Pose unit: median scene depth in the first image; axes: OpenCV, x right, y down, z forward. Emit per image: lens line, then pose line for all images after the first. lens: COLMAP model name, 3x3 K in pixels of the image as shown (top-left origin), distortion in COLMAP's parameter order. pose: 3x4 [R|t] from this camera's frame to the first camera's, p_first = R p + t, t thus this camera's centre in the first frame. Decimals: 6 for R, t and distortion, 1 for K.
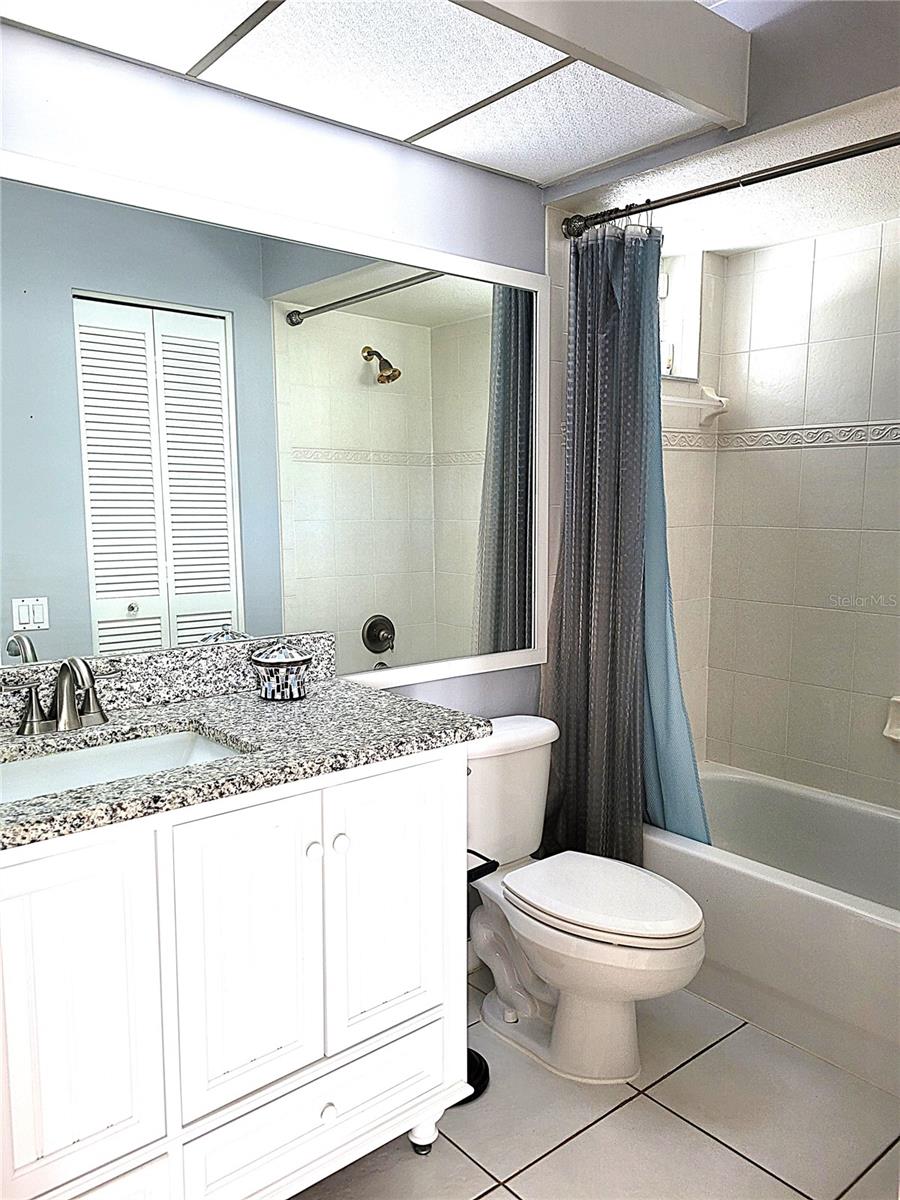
lens RADIAL K [[915.2, 0, 449.7], [0, 915.2, 612.0], [0, 0, 1]] dist [0.043292, -0.027087]
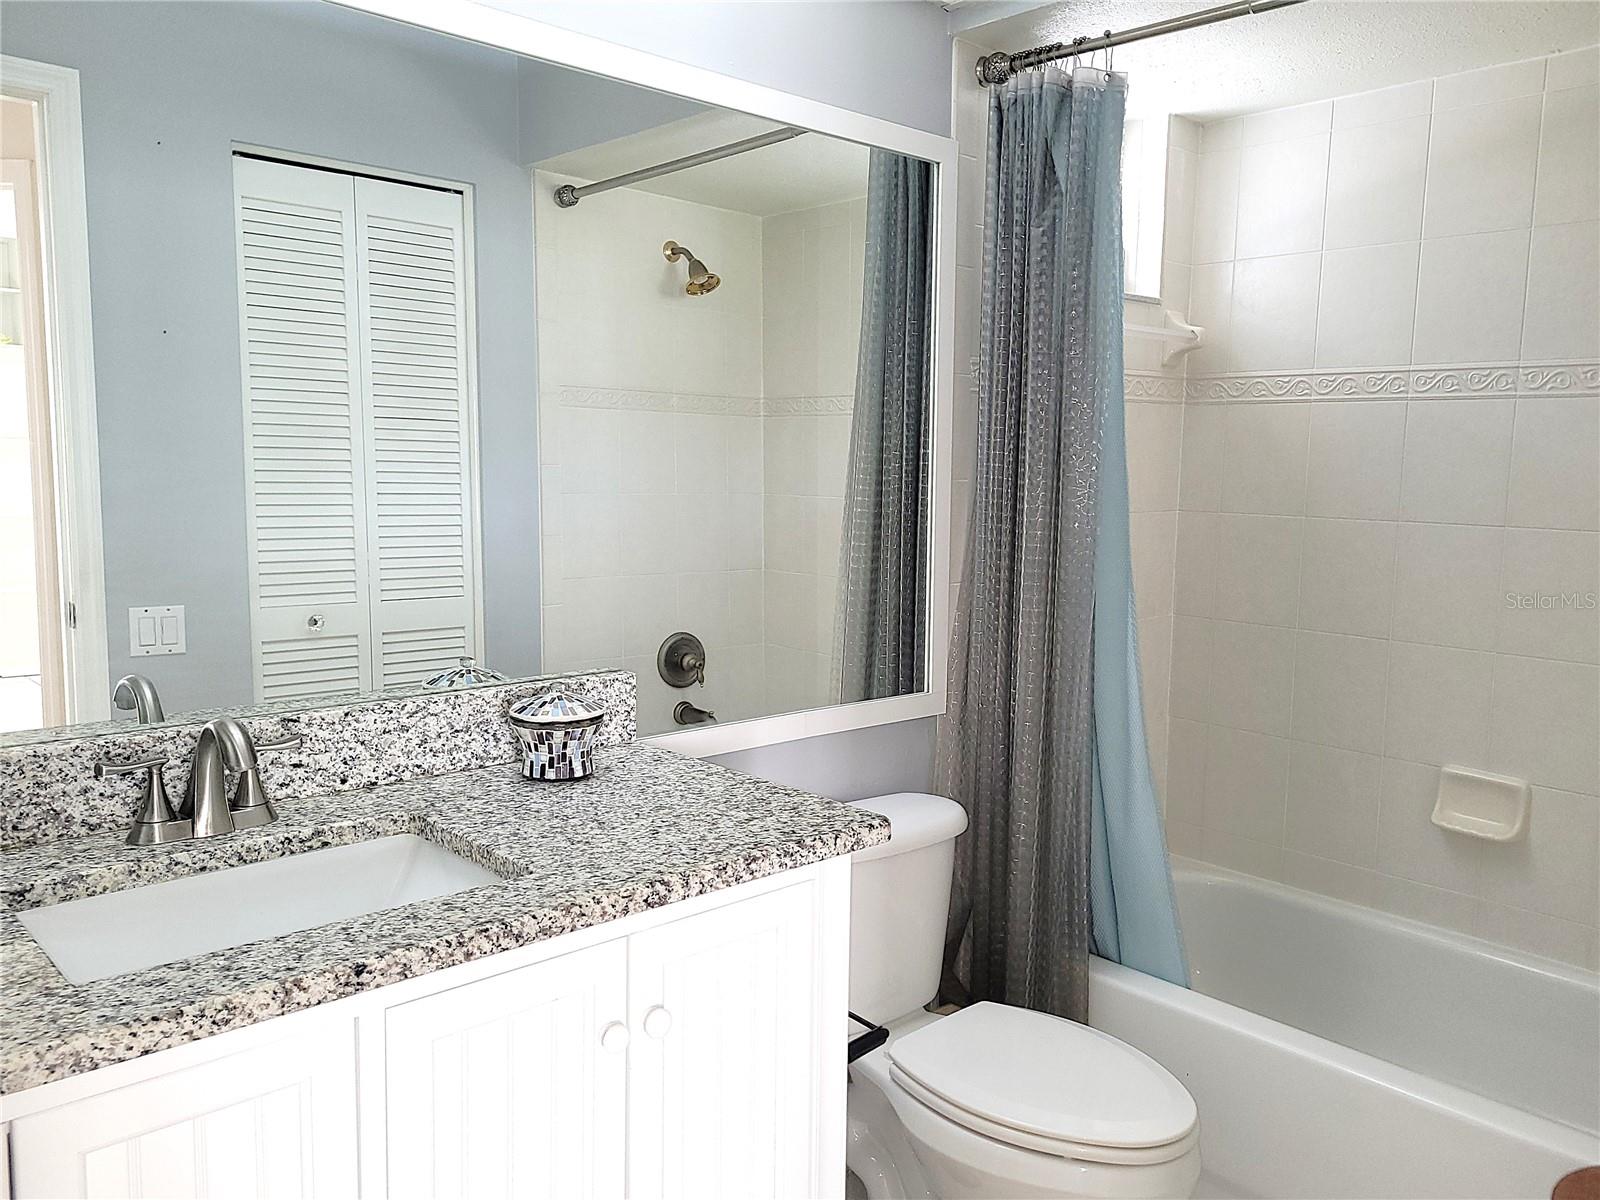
lens RADIAL K [[1220.3, 0, 806.2], [0, 1220.3, 585.2], [0, 0, 1]] dist [0.043292, -0.027087]
pose [[0.998459, 0.011149, 0.054356, -0.049084], [-0.010159, 0.999778, -0.018464, -0.022509], [-0.054550, 0.017883, 0.998351, 0.117871]]
